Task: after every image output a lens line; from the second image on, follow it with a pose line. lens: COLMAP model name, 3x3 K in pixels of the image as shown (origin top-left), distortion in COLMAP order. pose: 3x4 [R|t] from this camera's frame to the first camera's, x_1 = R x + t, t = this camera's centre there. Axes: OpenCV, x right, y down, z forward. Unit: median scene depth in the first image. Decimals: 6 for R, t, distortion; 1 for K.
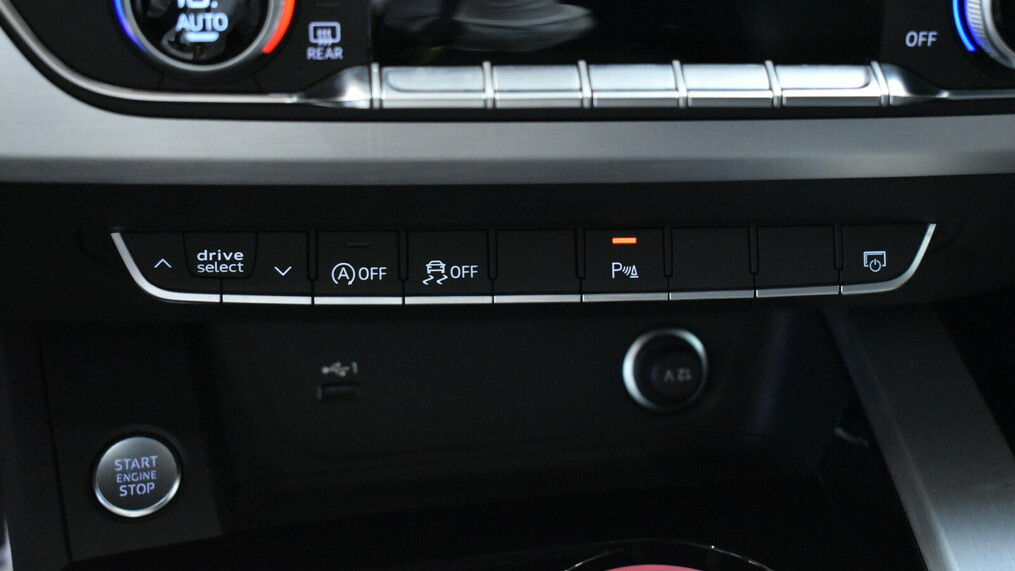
lens RADIAL K [[1643.5, 0, 507.3], [0, 1643.5, 286.6], [0, 0, 1]] dist [-0.009591, 0.000000]
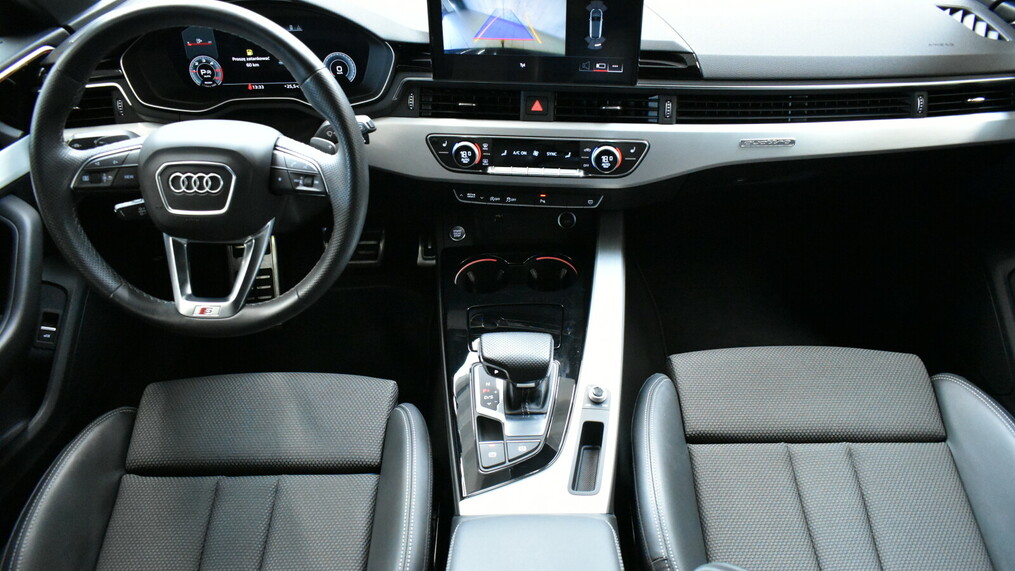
lens RADIAL K [[833.6, 0, 506.8], [0, 833.6, 286.1], [0, 0, 1]] dist [-0.019882, -0.001970]
pose [[0.971868, 0.086227, -0.219175, 0.602234], [-0.058070, 0.989572, 0.131818, -0.091413], [0.228255, -0.115382, 0.966740, -1.792774]]
